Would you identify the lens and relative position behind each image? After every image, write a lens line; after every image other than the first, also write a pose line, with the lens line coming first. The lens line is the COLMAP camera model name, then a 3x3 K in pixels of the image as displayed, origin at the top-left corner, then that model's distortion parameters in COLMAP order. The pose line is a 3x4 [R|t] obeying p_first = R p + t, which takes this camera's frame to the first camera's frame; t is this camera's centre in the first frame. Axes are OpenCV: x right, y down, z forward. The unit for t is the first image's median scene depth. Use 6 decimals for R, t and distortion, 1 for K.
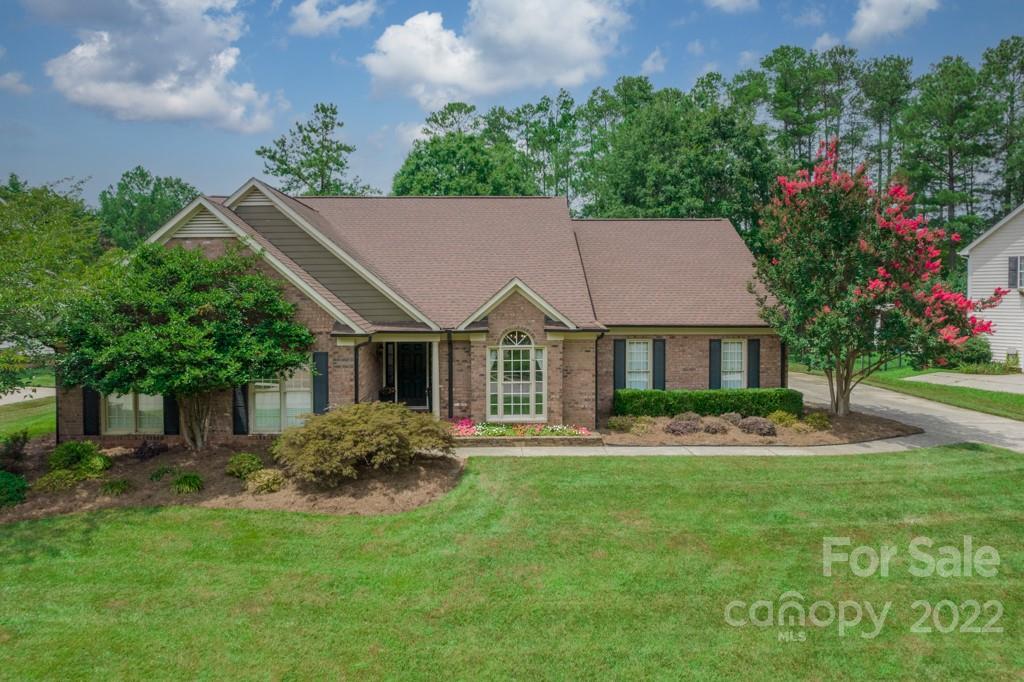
lens RADIAL K [[716.0, 0, 512.0], [0, 716.0, 341.0], [0, 0, 1]] dist [-0.083098, 0.076991]
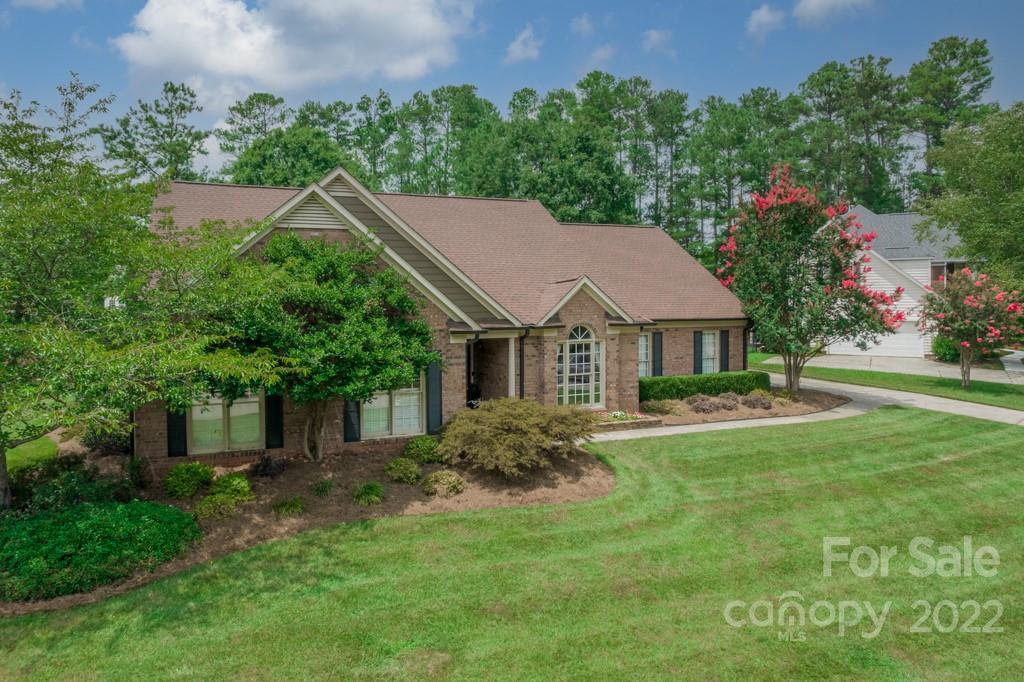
lens RADIAL K [[716.0, 0, 512.0], [0, 716.0, 341.0], [0, 0, 1]] dist [-0.083098, 0.076991]
pose [[0.925267, -0.026717, 0.378375, -0.488178], [0.028508, 0.999593, 0.000868, 0.004579], [-0.378244, 0.009984, 0.925652, 0.048746]]
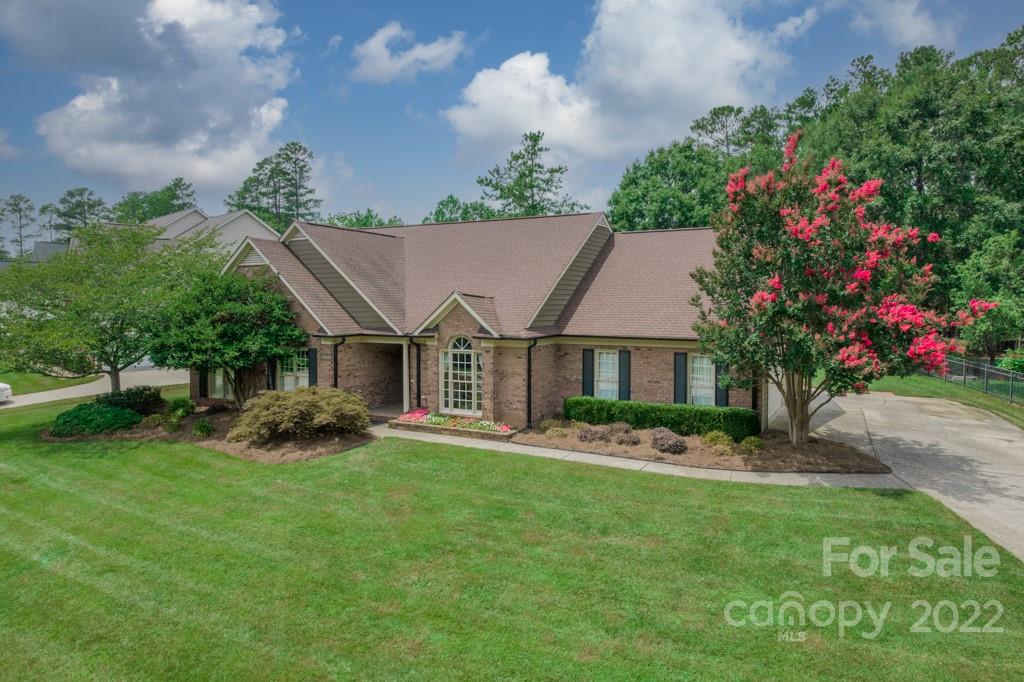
lens RADIAL K [[713.1, 0, 479.2], [0, 713.1, 354.8], [0, 0, 1]] dist [-0.078847, 0.075099]
pose [[0.836211, 0.042279, -0.546776, 0.661647], [-0.036888, 0.999102, 0.020839, -0.010878], [0.547166, 0.002744, 0.837019, 0.041403]]
